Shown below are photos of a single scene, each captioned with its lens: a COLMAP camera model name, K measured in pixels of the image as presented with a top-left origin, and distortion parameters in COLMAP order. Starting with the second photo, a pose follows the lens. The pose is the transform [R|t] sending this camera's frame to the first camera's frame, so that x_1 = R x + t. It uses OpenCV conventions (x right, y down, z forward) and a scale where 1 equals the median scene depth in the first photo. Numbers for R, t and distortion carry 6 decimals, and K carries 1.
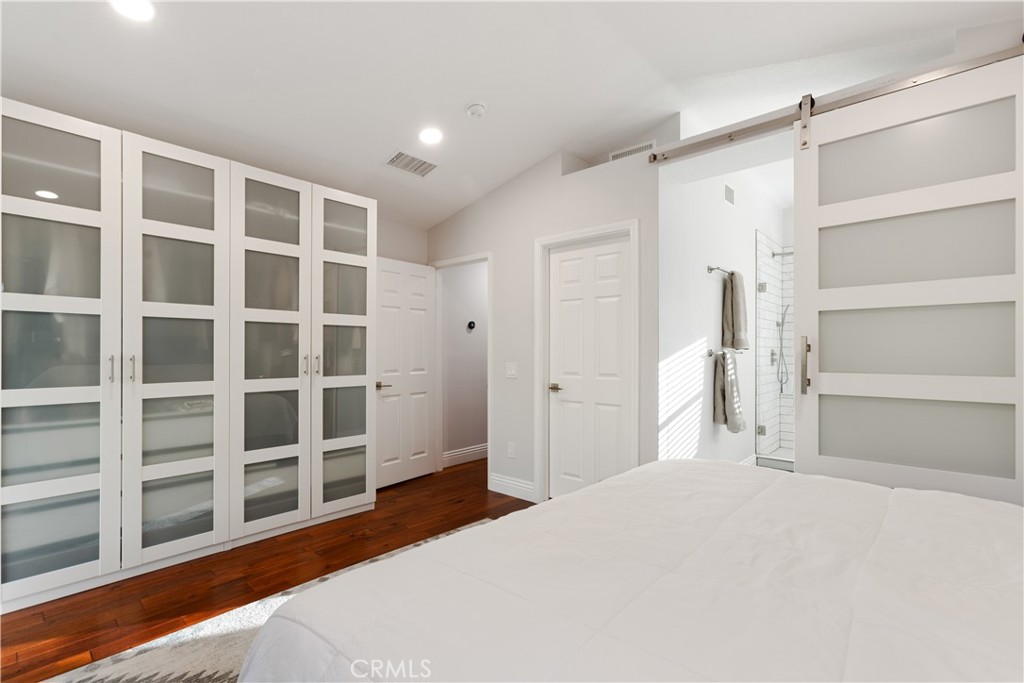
lens RADIAL K [[459.0, 0, 515.2], [0, 459.0, 348.1], [0, 0, 1]] dist [-0.003777, 0.004338]
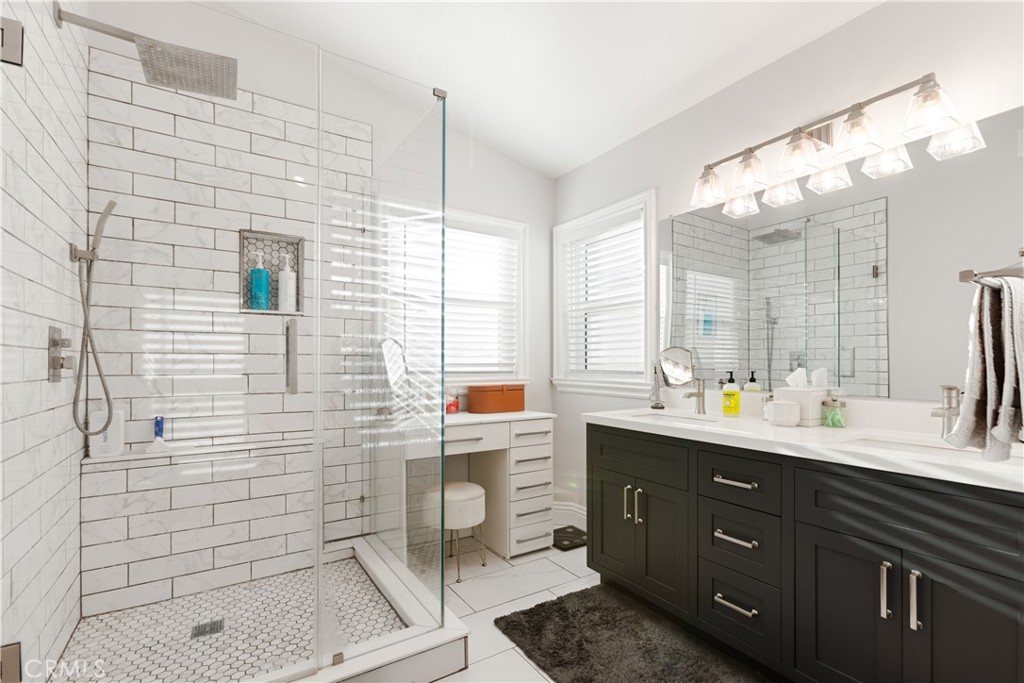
lens RADIAL K [[459.0, 0, 523.9], [0, 459.0, 363.0], [0, 0, 1]] dist [-0.003777, 0.004338]
pose [[0.252266, -0.001693, 0.967656, 0.382547], [-0.004615, 0.999985, 0.002953, 0.026565], [-0.967647, -0.005210, 0.252255, 0.690345]]
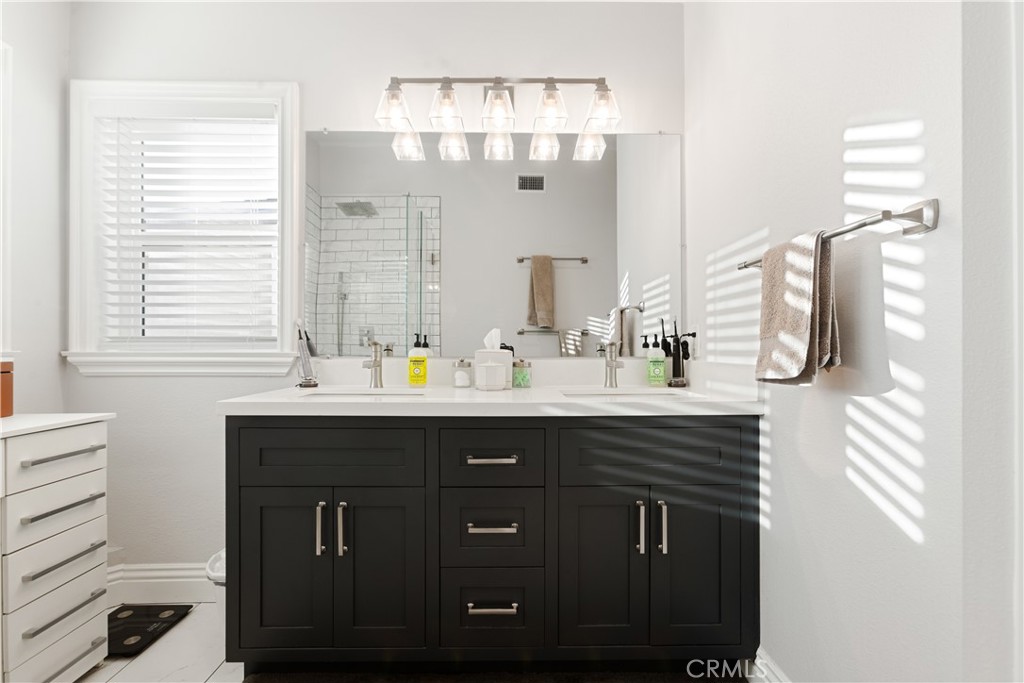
lens RADIAL K [[459.0, 0, 512.0], [0, 459.0, 344.9], [0, 0, 1]] dist [-0.003777, 0.004338]
pose [[-0.666520, 0.002995, 0.745481, 0.524214], [-0.004313, 0.999960, -0.007874, 0.045952], [-0.745475, -0.008463, -0.666480, 0.795884]]
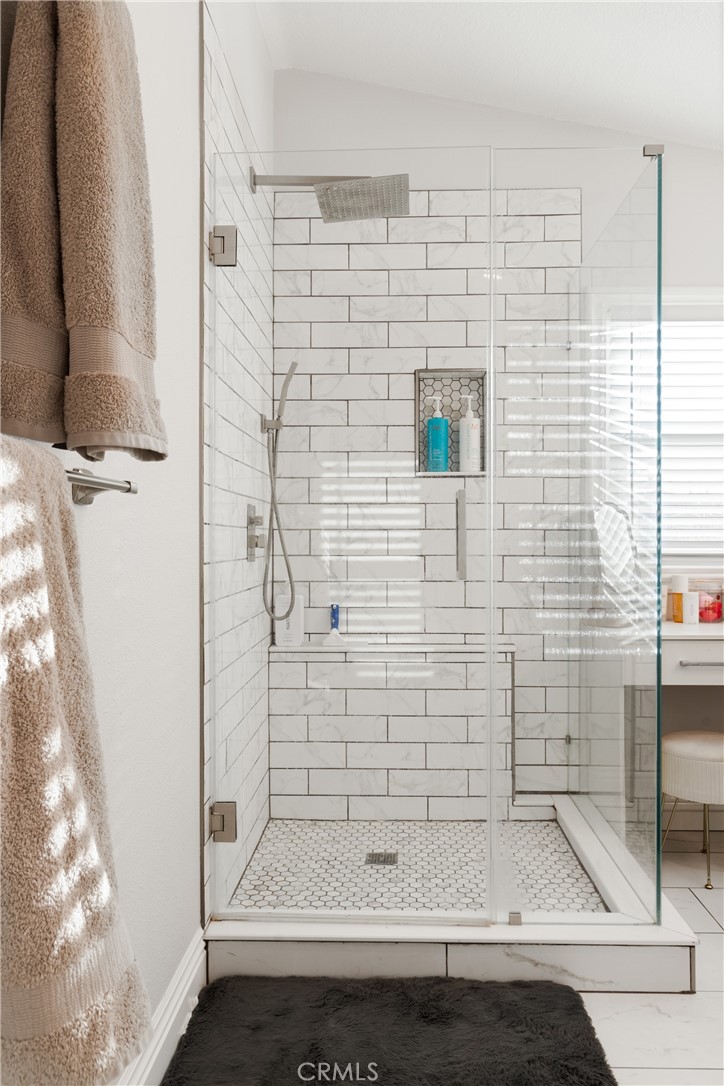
lens RADIAL K [[833.3, 0, 365.3], [0, 833.3, 545.6], [0, 0, 1]] dist [0.006343, 0.001013]
pose [[0.776180, -0.008626, 0.630453, 0.310928], [0.000583, 0.999916, 0.012964, 0.024256], [-0.630511, -0.009695, 0.776119, 0.596801]]
